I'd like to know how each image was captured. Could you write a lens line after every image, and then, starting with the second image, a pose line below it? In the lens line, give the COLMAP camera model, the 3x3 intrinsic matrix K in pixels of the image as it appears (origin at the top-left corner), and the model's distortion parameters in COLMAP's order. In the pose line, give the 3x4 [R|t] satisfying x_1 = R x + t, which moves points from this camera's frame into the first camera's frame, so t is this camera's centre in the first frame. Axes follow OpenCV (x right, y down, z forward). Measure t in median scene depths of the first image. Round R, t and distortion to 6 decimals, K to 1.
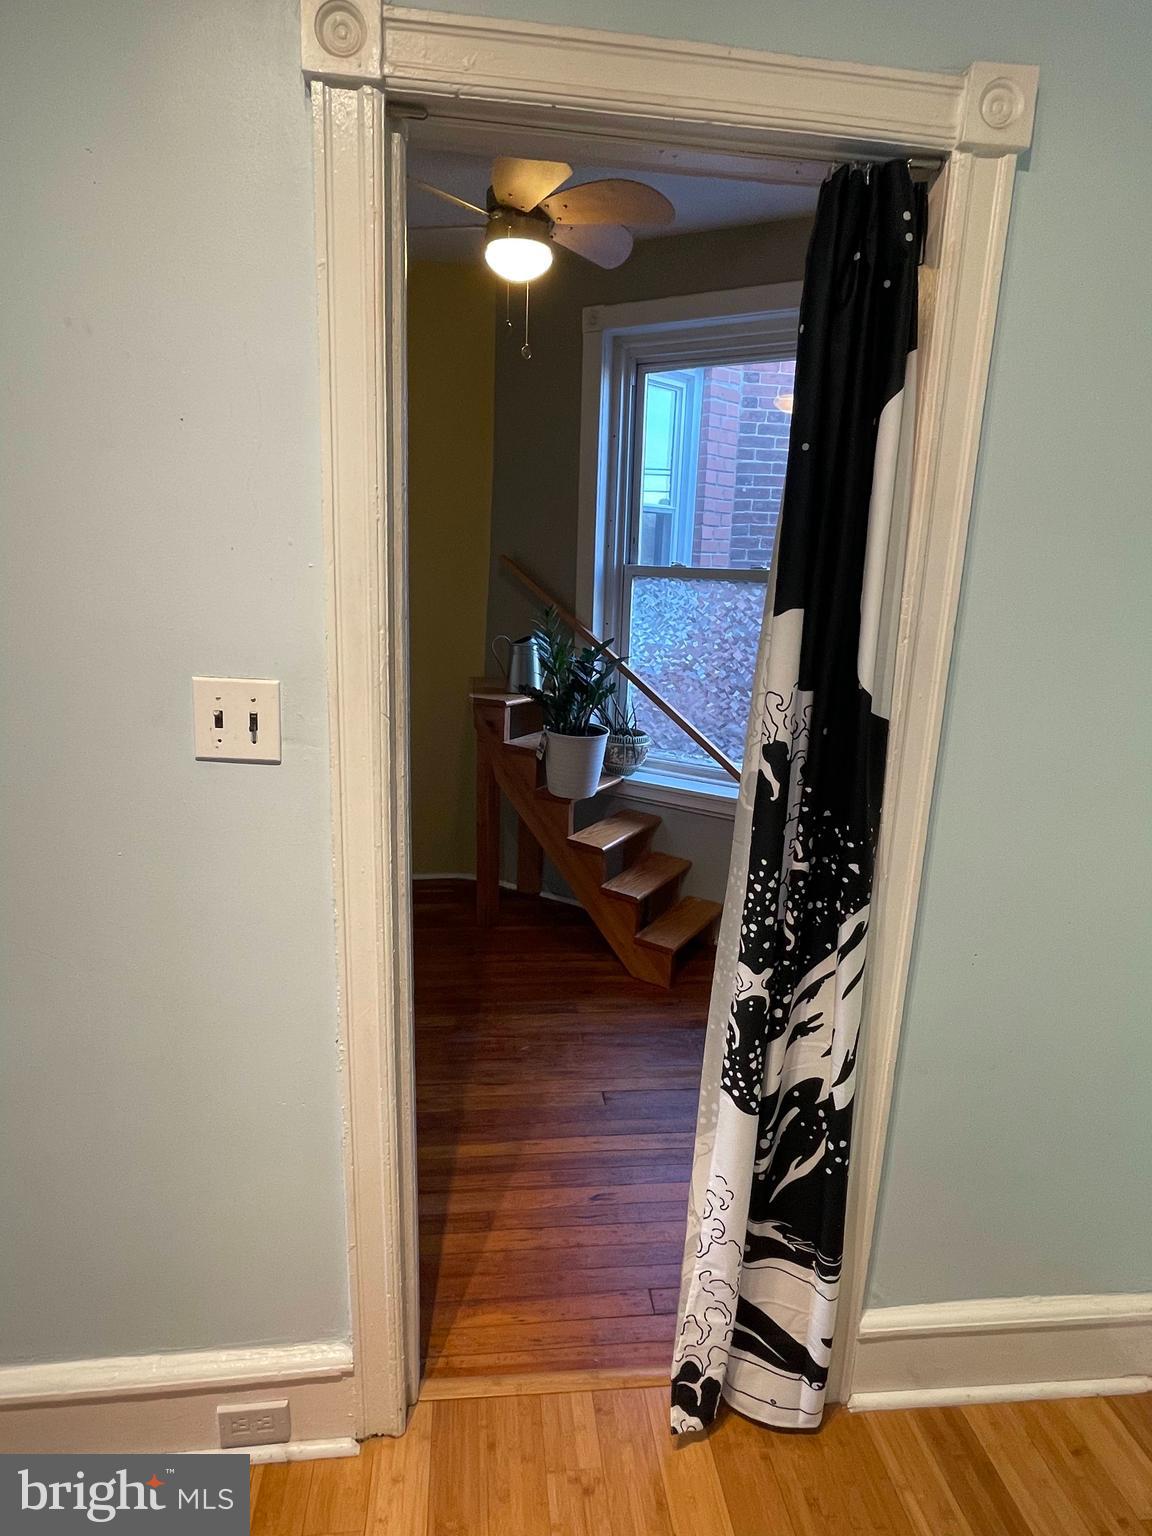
lens RADIAL K [[841.7, 0, 576.0], [0, 841.7, 768.0], [0, 0, 1]] dist [0.000539, -0.000002]
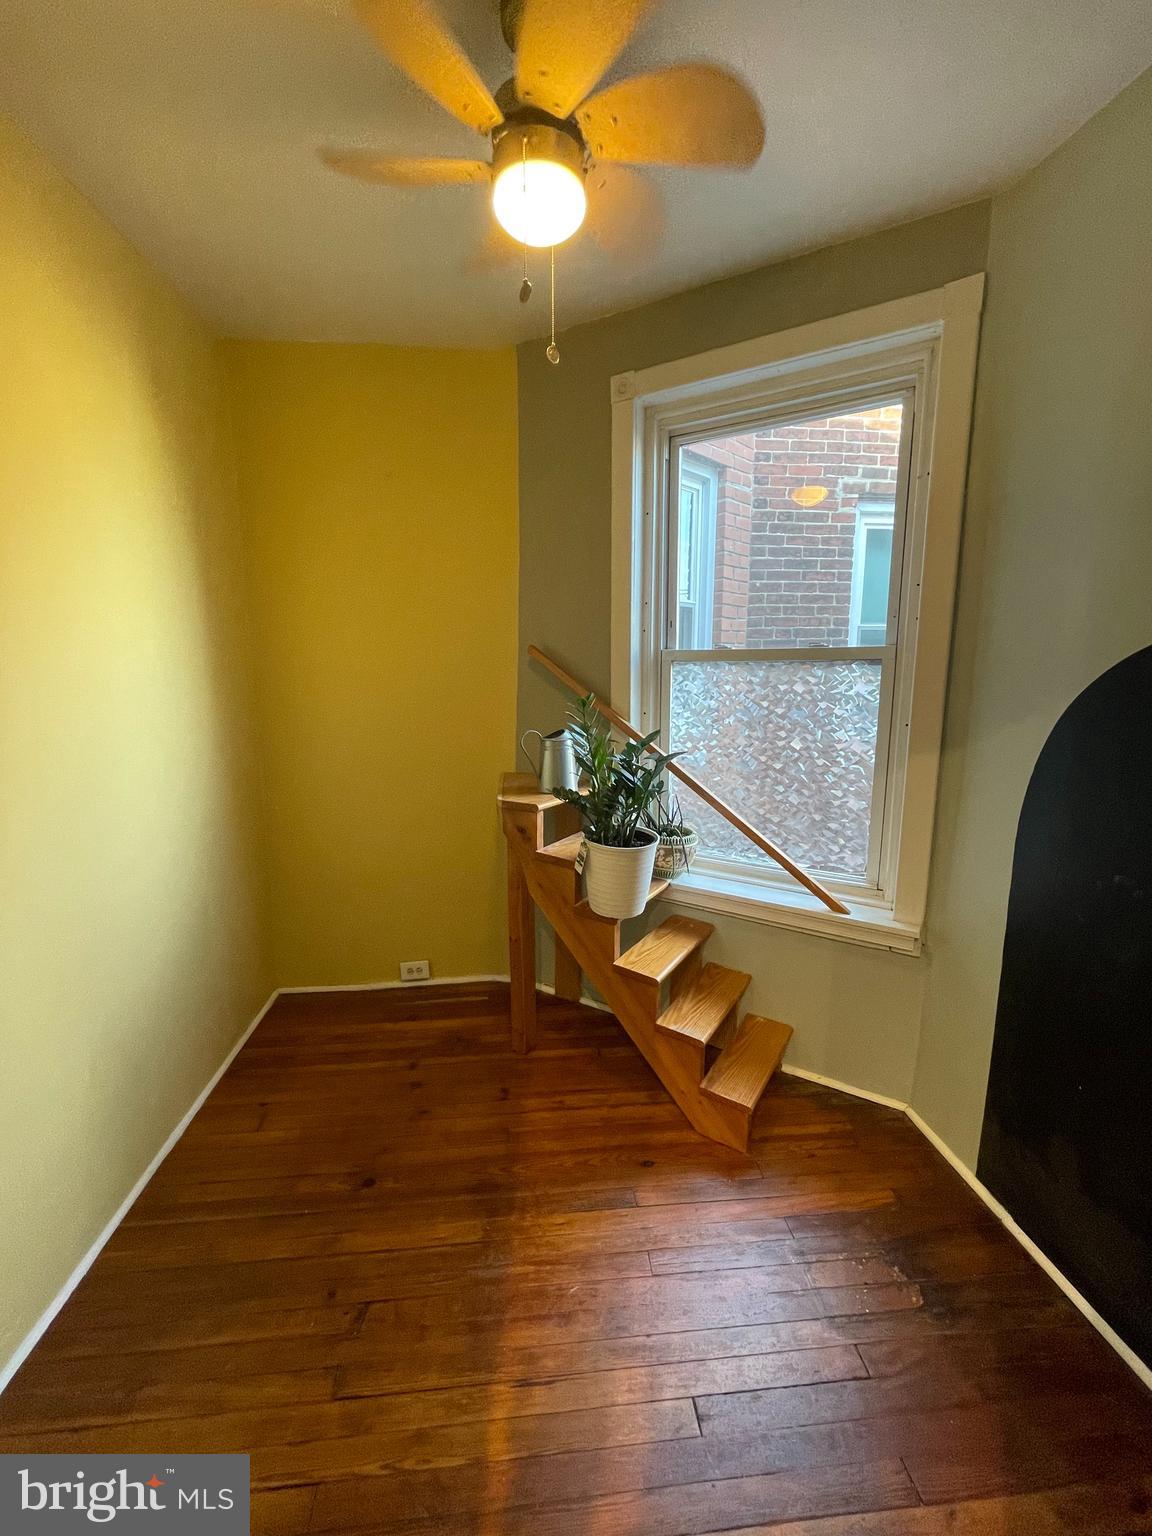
lens RADIAL K [[620.0, 0, 577.1], [0, 620.0, 771.4], [0, 0, 1]] dist [-0.001286, -0.000153]
pose [[0.999197, -0.031206, -0.025124, -0.024310], [0.029191, 0.996608, -0.076945, -0.060766], [0.027440, 0.076150, 0.996719, 0.340599]]
